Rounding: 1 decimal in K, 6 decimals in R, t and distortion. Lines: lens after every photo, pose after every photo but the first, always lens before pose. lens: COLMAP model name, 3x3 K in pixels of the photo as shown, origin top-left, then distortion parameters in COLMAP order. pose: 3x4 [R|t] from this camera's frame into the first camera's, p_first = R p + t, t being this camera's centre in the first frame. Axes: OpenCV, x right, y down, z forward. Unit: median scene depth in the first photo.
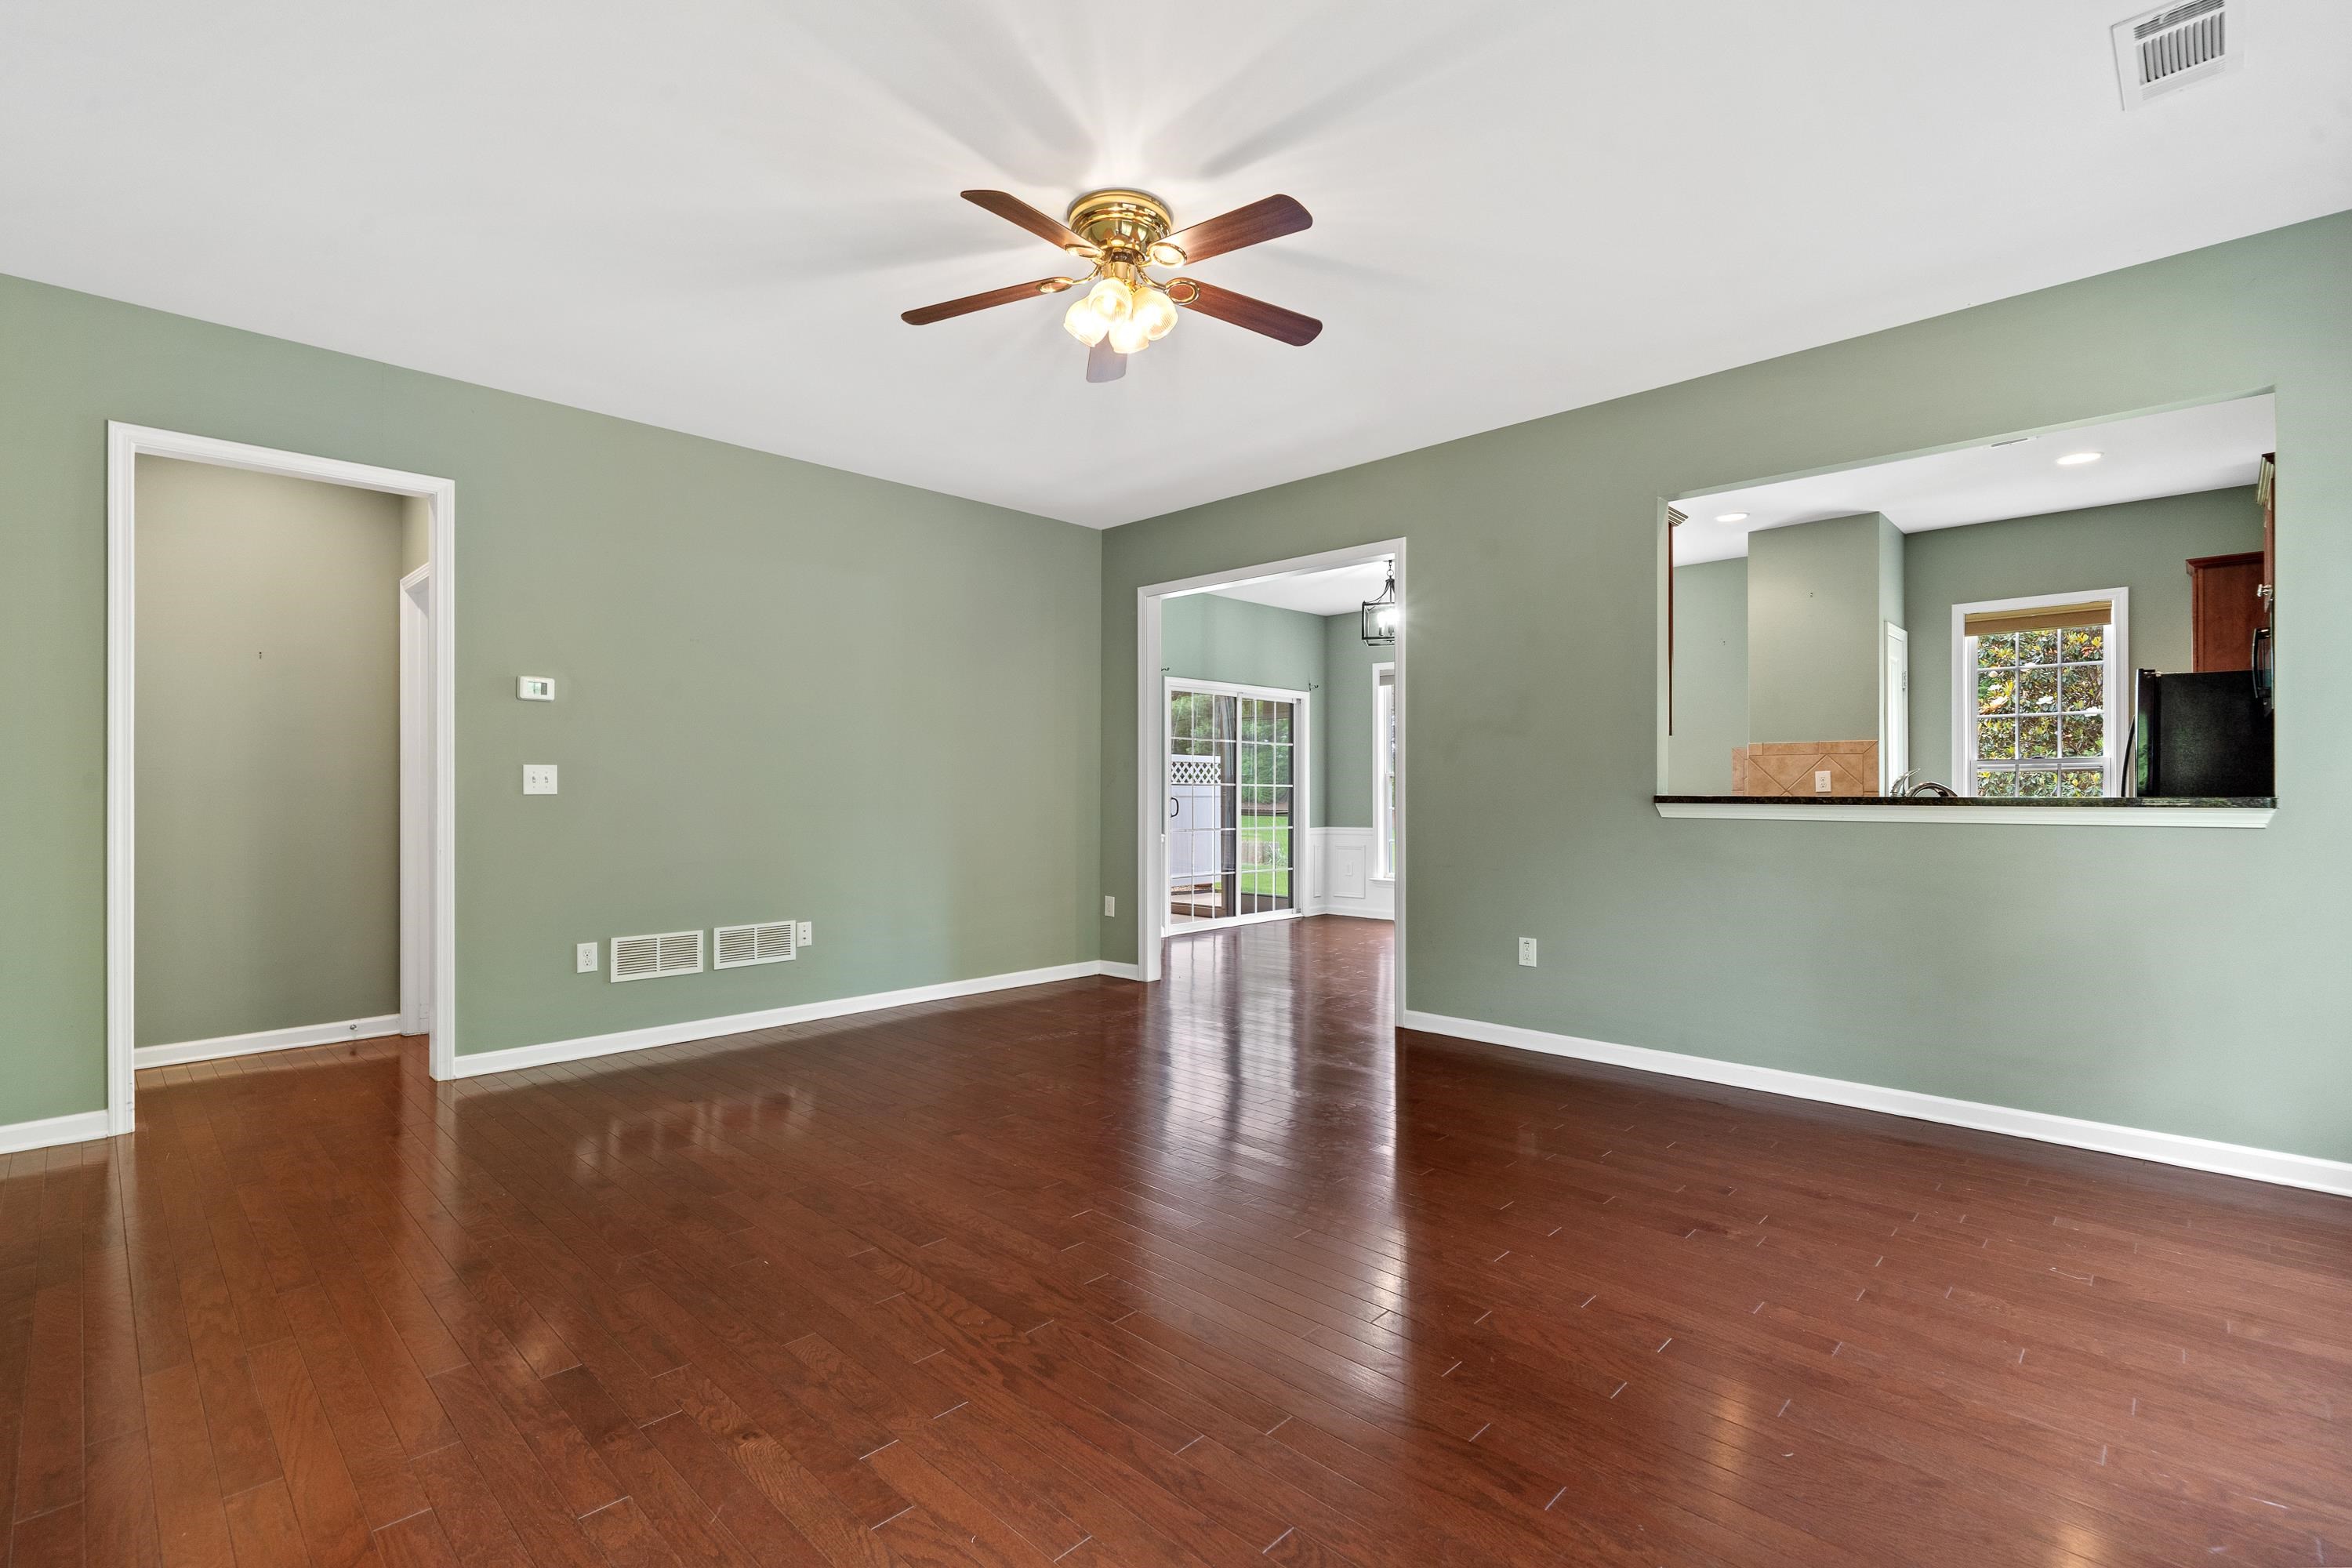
lens RADIAL K [[1079.6, 0, 1156.3], [0, 1079.6, 788.3], [0, 0, 1]] dist [0.002182, 0.000228]
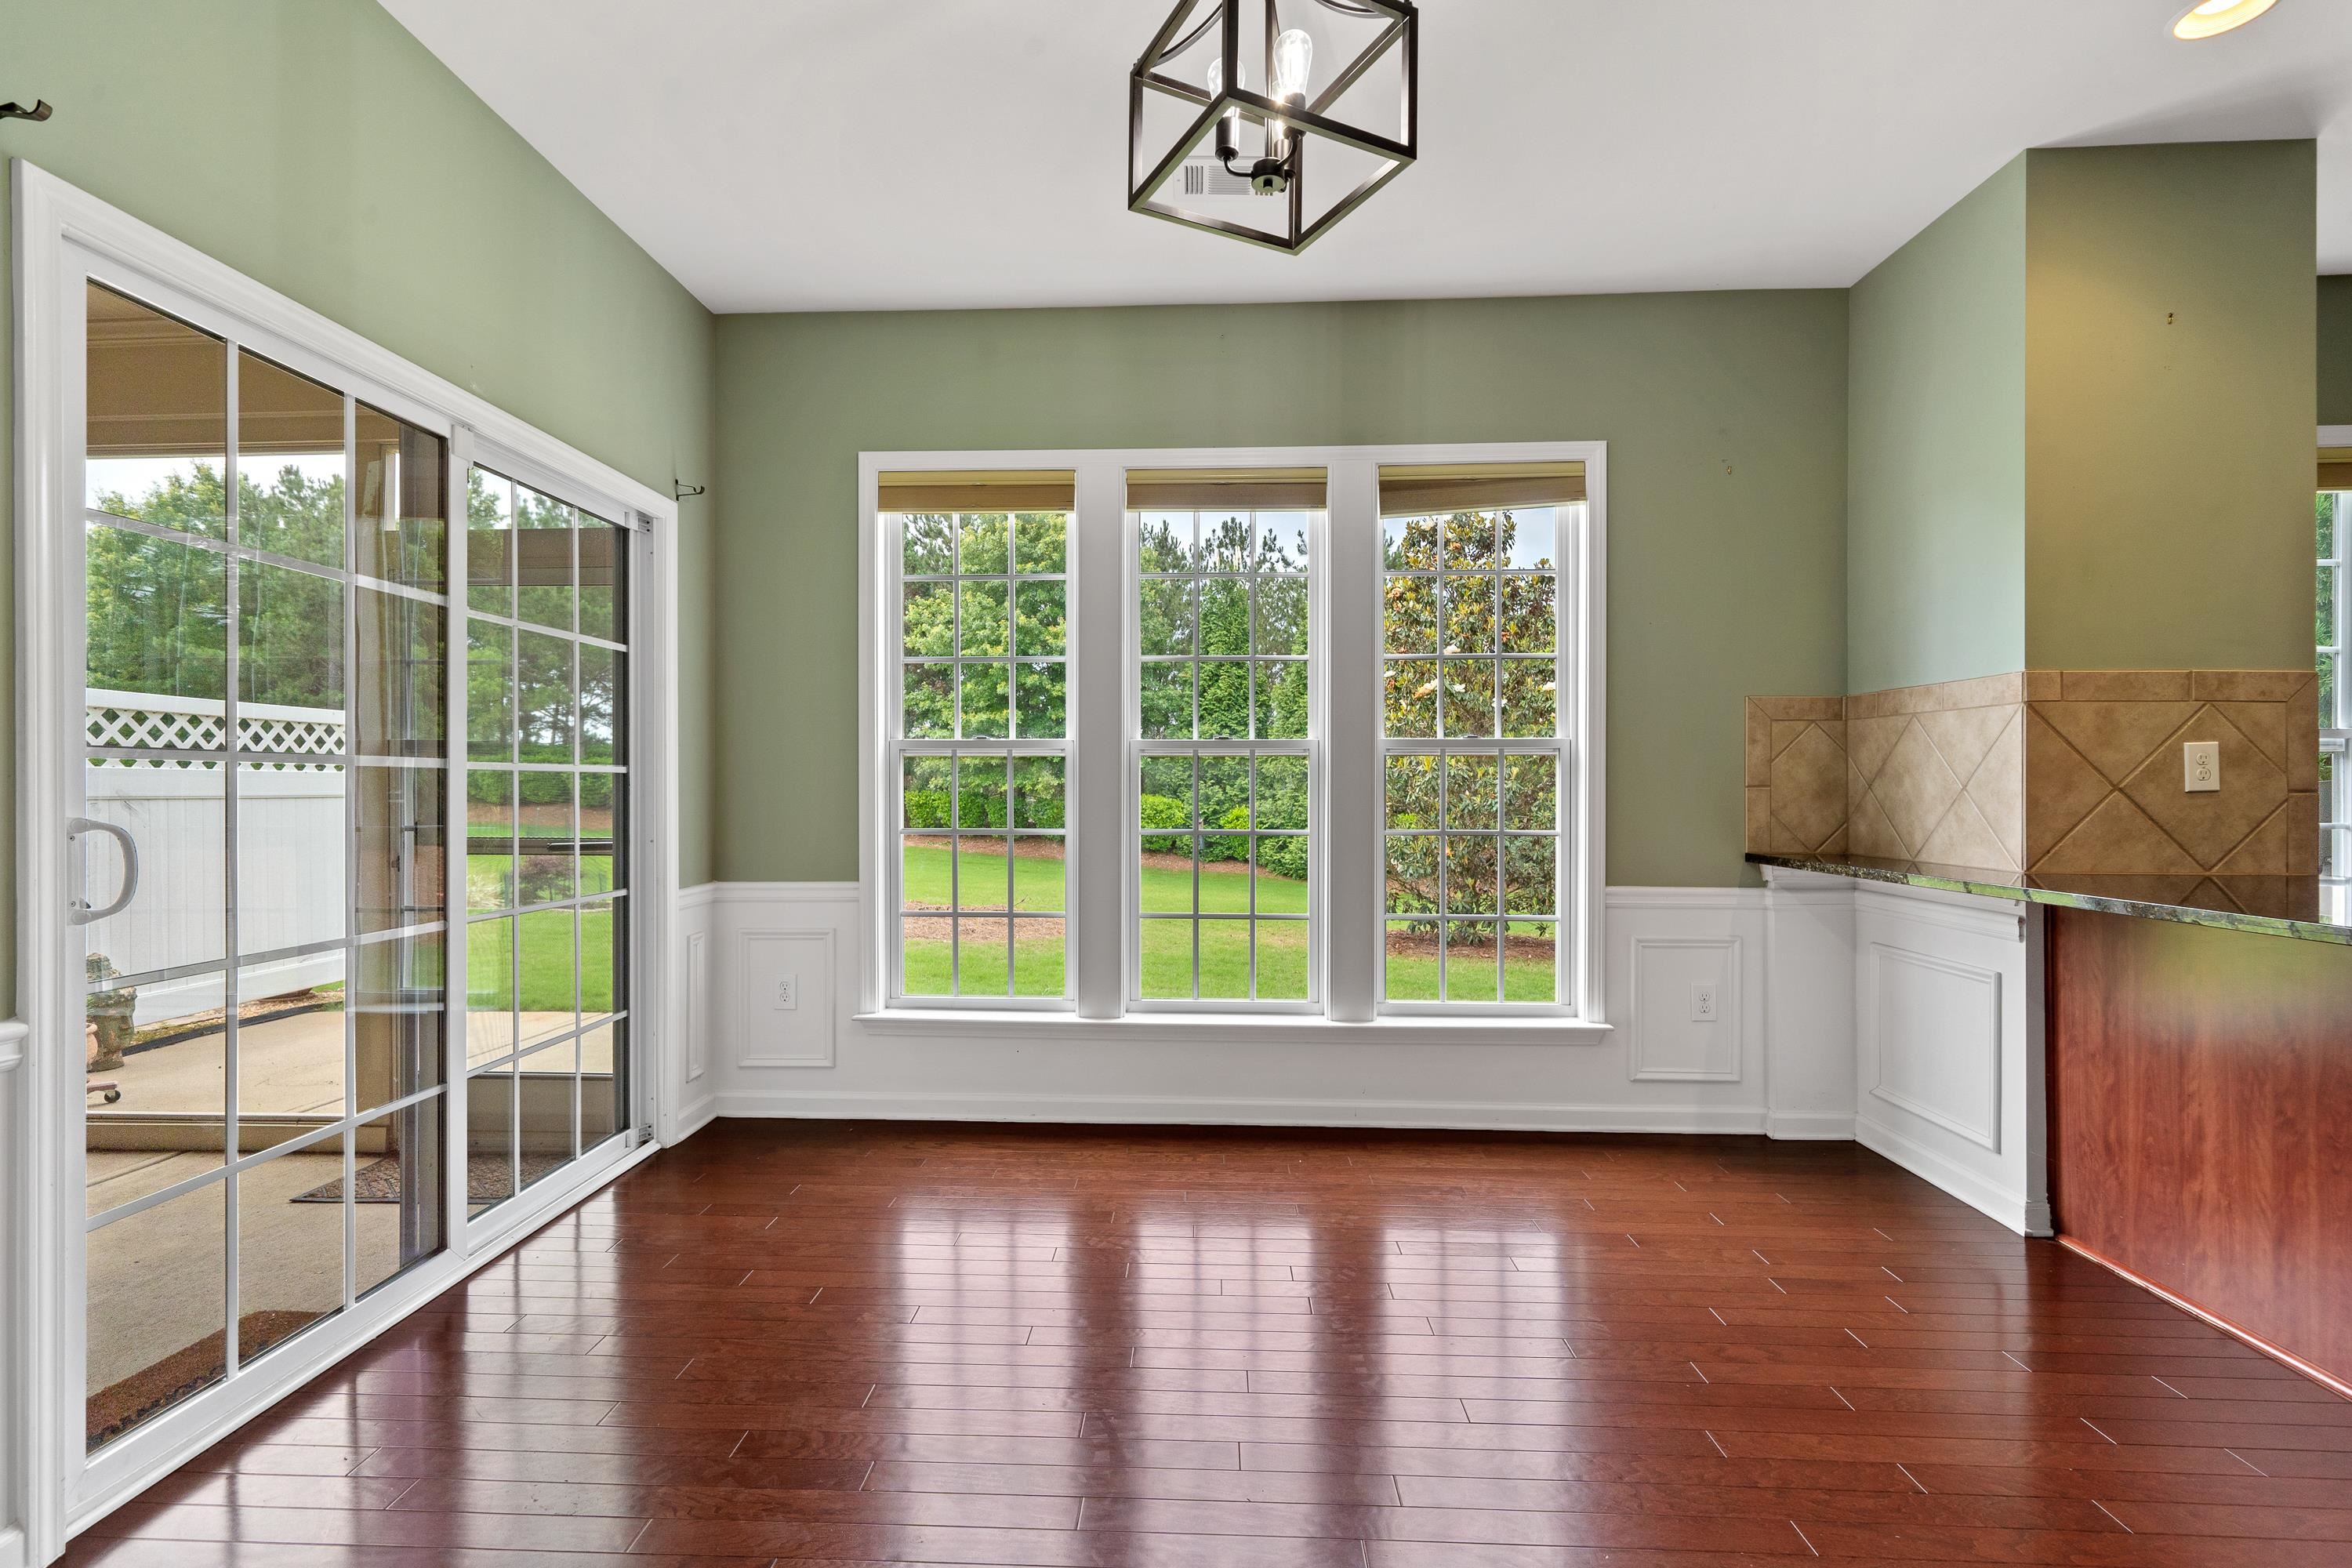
lens RADIAL K [[1079.6, 0, 1173.1], [0, 1079.6, 785.1], [0, 0, 1]] dist [0.002182, 0.000228]
pose [[0.745756, 0.004716, 0.666203, 0.051141], [-0.006373, 0.999980, 0.000055, 0.004024], [-0.666189, -0.004286, 0.745771, 1.156446]]
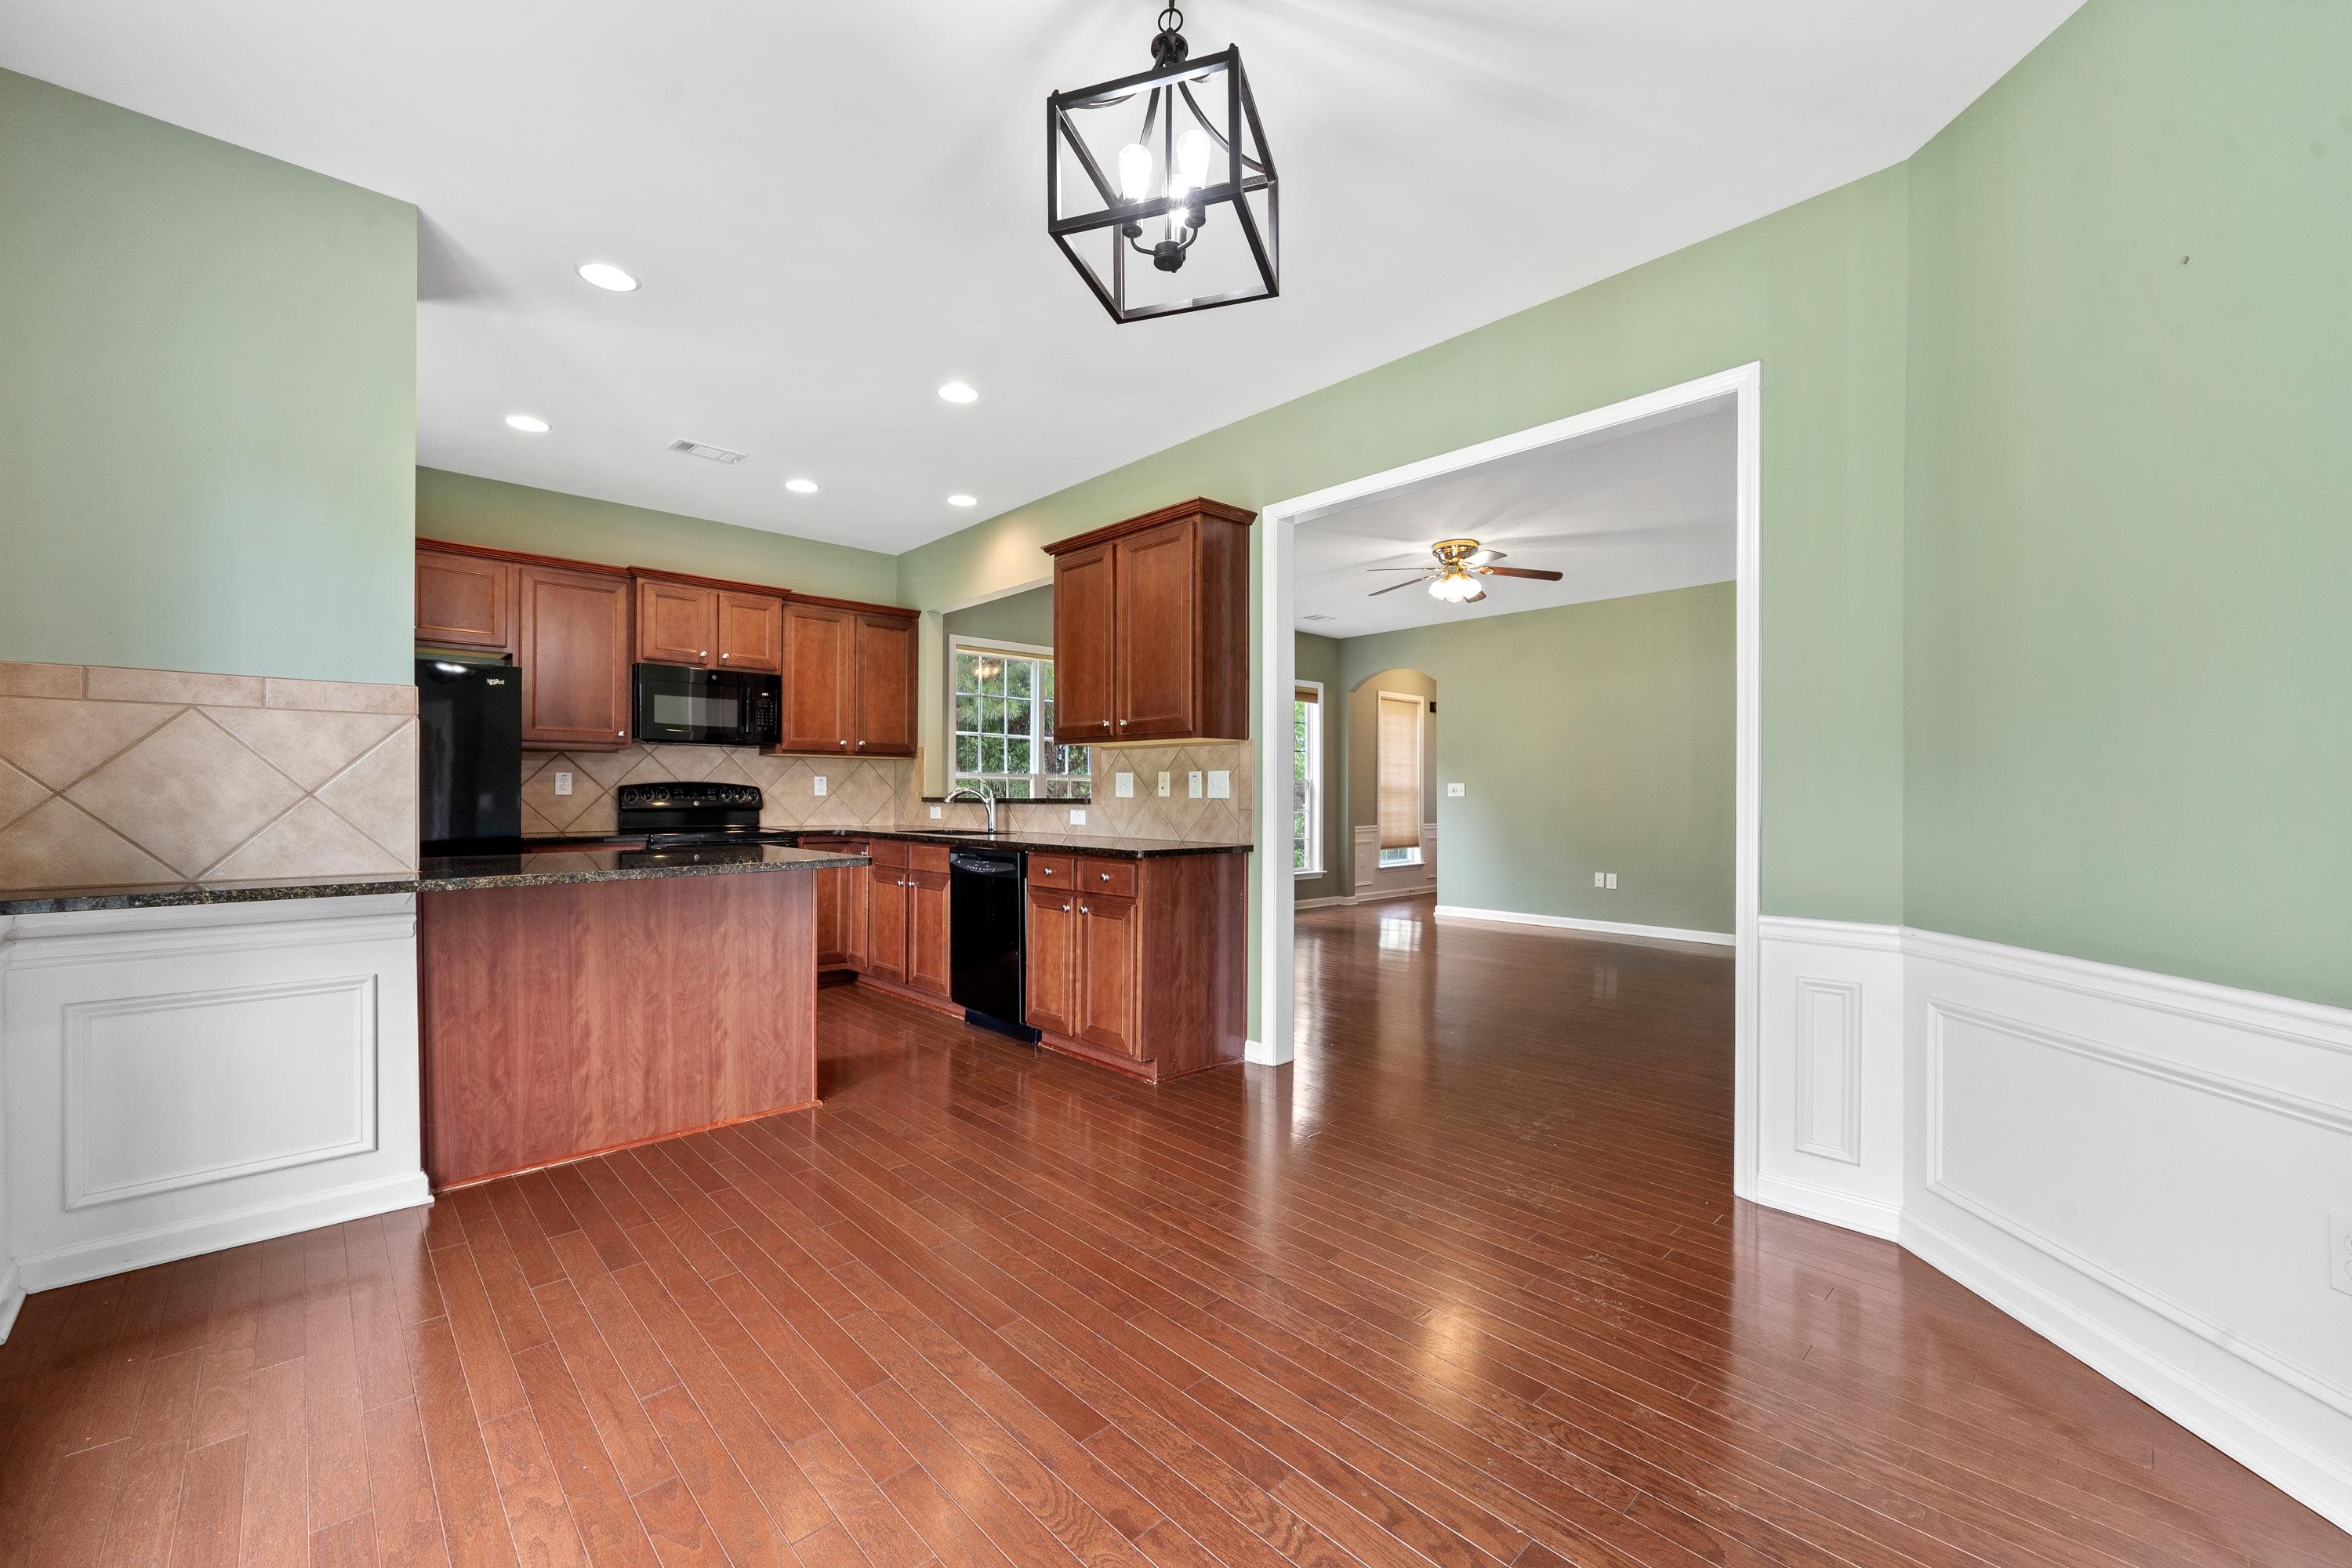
lens RADIAL K [[970.1, 0, 1162.9], [0, 970.1, 789.4], [0, 0, 1]] dist [-0.008075, 0.001526]
pose [[-0.998530, 0.001033, 0.054197, 0.283542], [0.000606, 0.999969, -0.007904, 0.004625], [-0.054203, -0.007859, -0.998499, 1.747218]]
